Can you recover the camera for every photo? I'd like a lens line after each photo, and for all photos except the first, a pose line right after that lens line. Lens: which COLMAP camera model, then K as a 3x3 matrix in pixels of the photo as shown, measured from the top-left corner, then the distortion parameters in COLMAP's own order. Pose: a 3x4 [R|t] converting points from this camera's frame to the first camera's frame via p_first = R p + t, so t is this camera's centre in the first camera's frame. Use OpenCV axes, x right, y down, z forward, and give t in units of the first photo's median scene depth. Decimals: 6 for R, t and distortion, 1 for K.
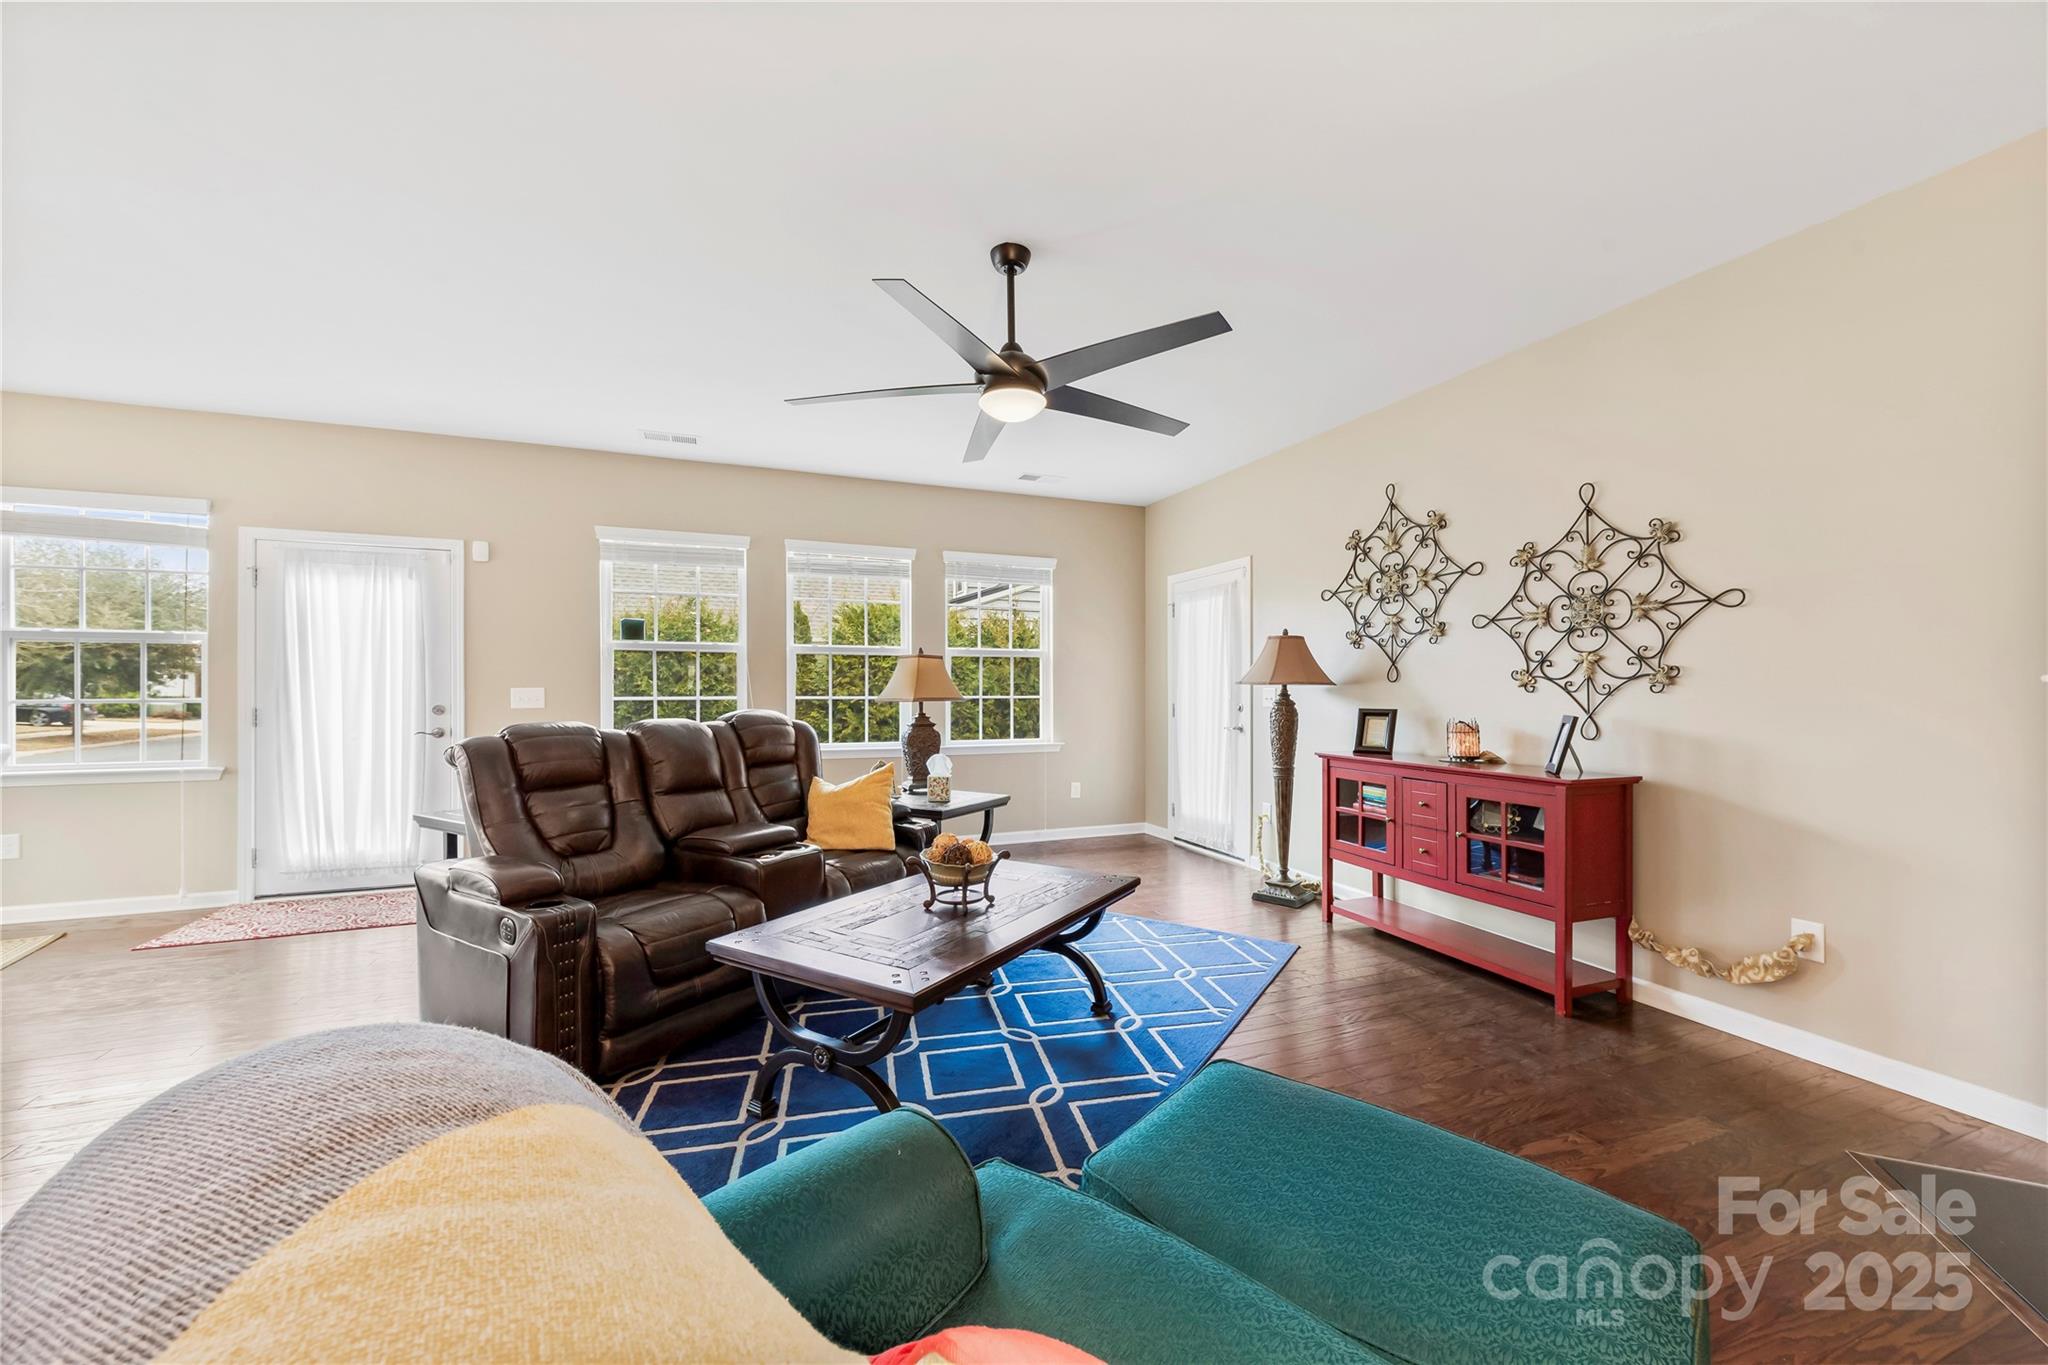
lens RADIAL K [[789.8, 0, 1042.6], [0, 789.8, 691.0], [0, 0, 1]] dist [0.005969, -0.003057]
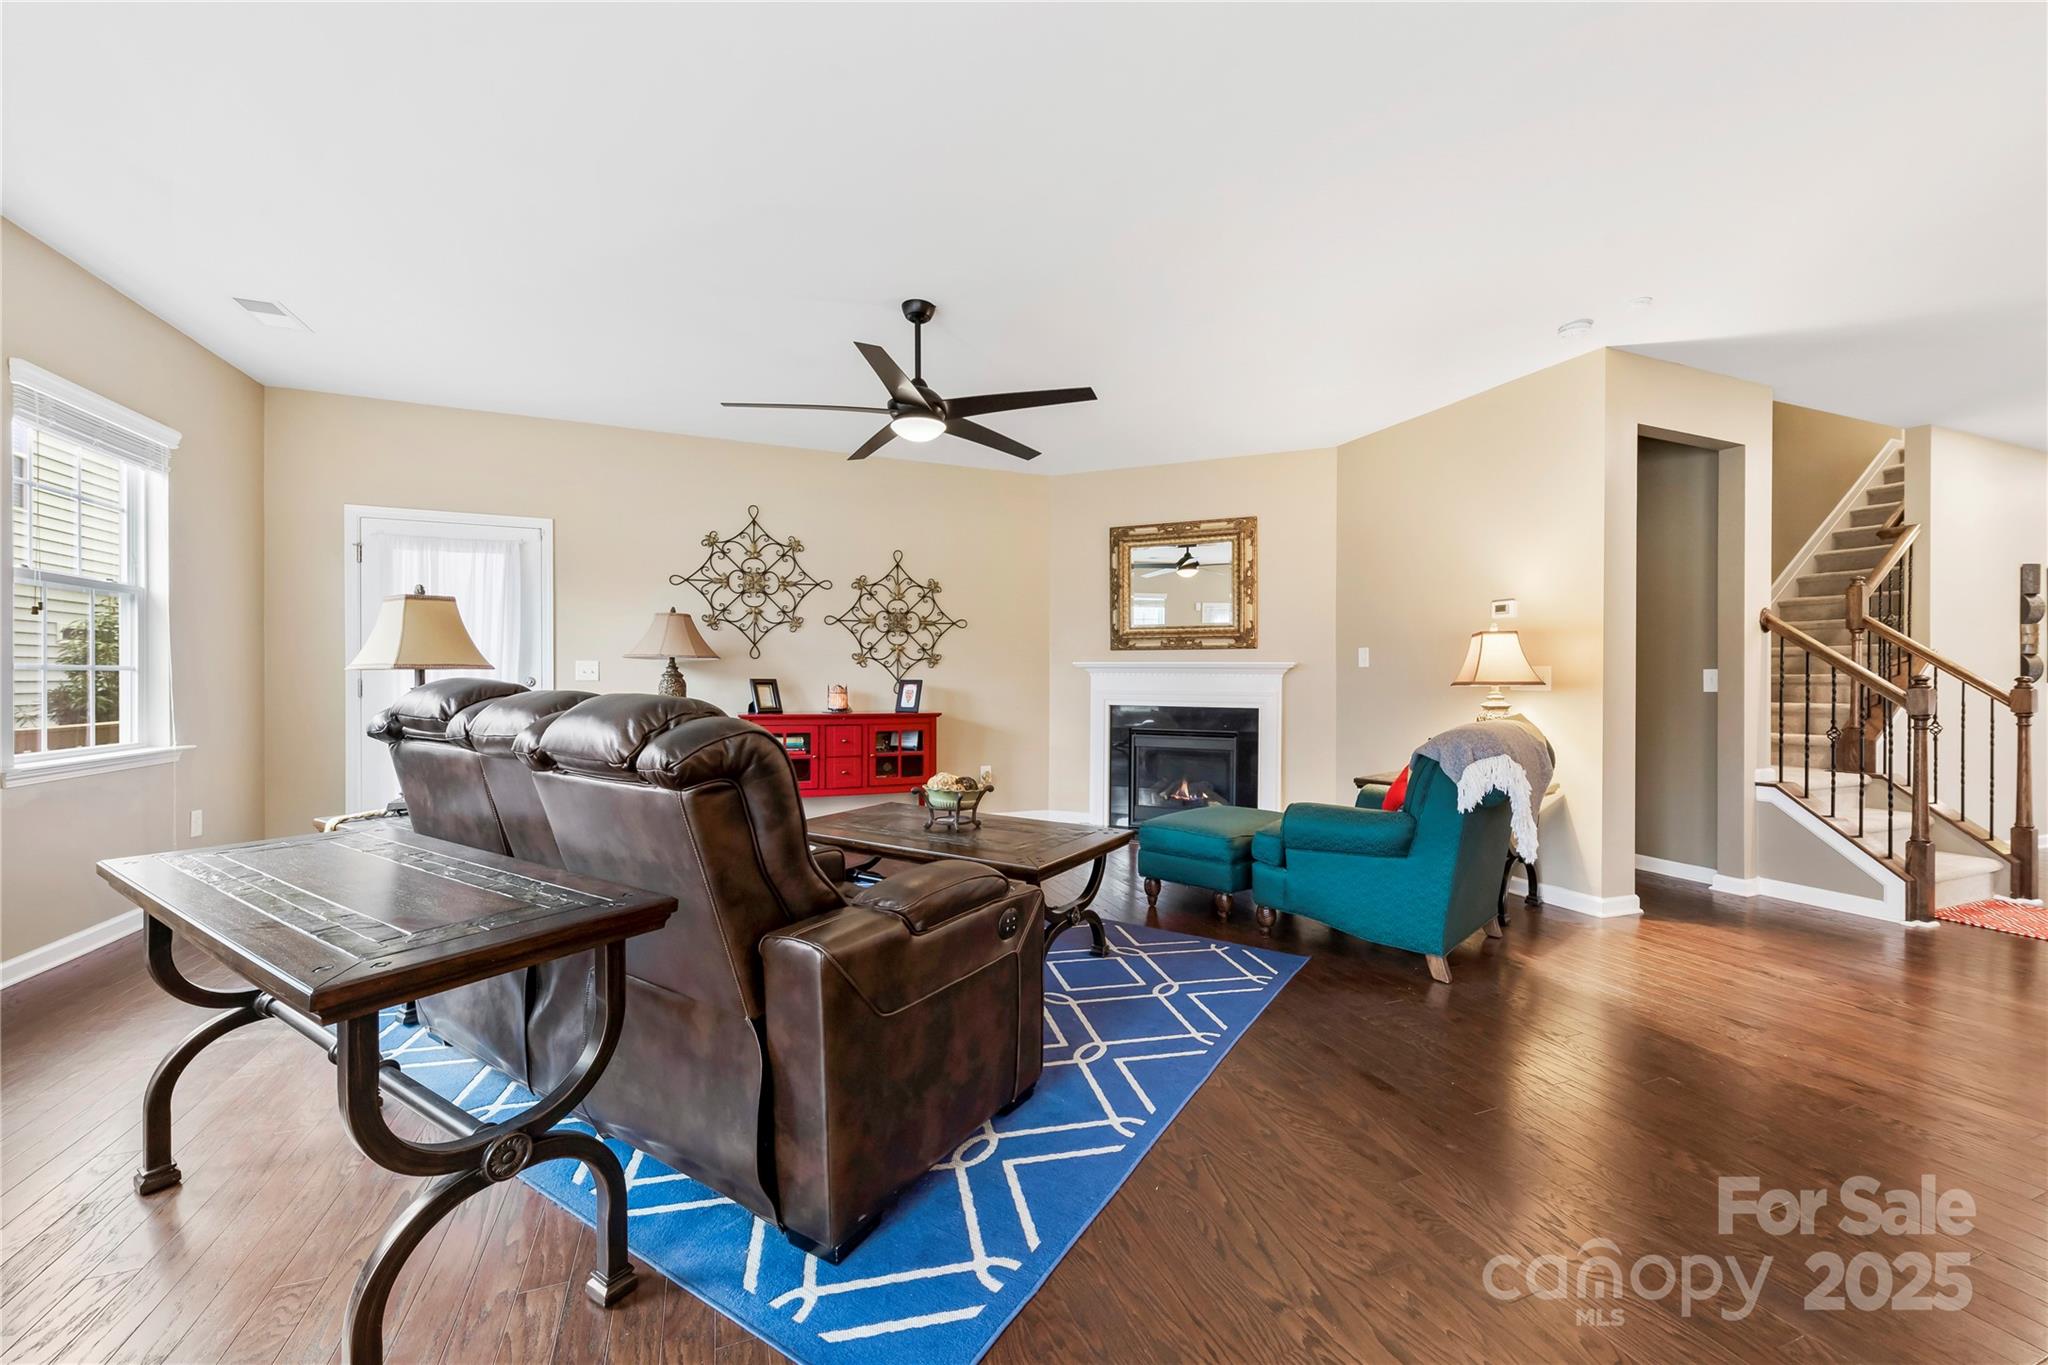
lens RADIAL K [[789.8, 0, 1019.6], [0, 789.8, 684.7], [0, 0, 1]] dist [0.005969, -0.003057]
pose [[-0.009598, -0.009891, 0.999905, -1.045086], [-0.002365, 0.999949, 0.009869, 0.021822], [-0.999951, -0.002270, -0.009621, 0.700851]]
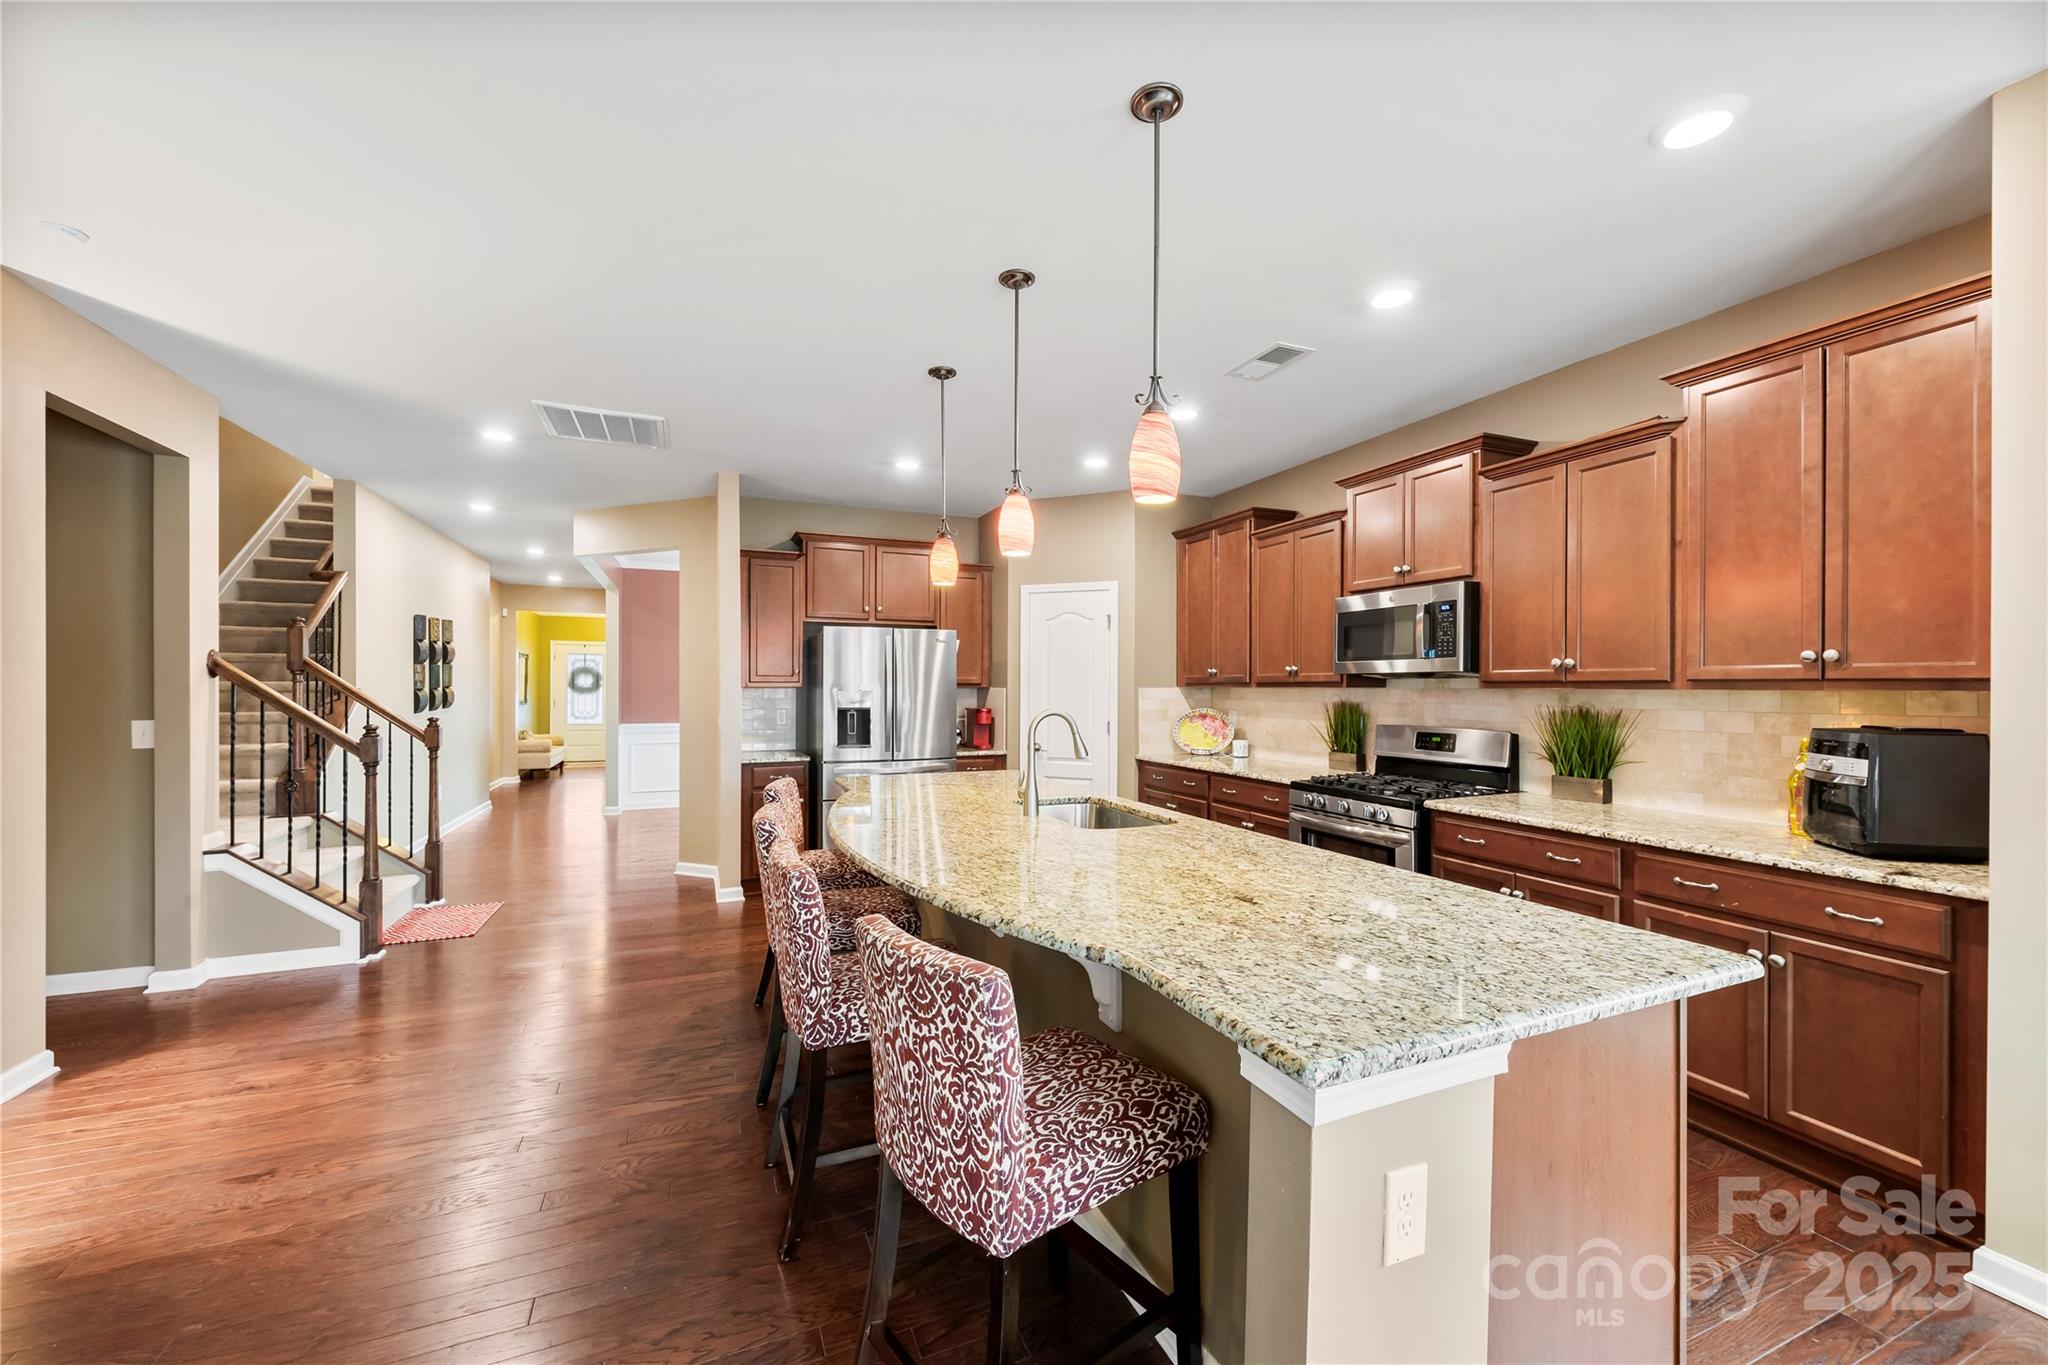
lens RADIAL K [[789.8, 0, 1051.6], [0, 789.8, 685.4], [0, 0, 1]] dist [0.005969, -0.003057]
pose [[-0.998185, -0.008855, -0.059565, -0.889877], [-0.008877, 0.999961, 0.000114, -0.054483], [0.059562, 0.000642, -0.998224, 0.673779]]
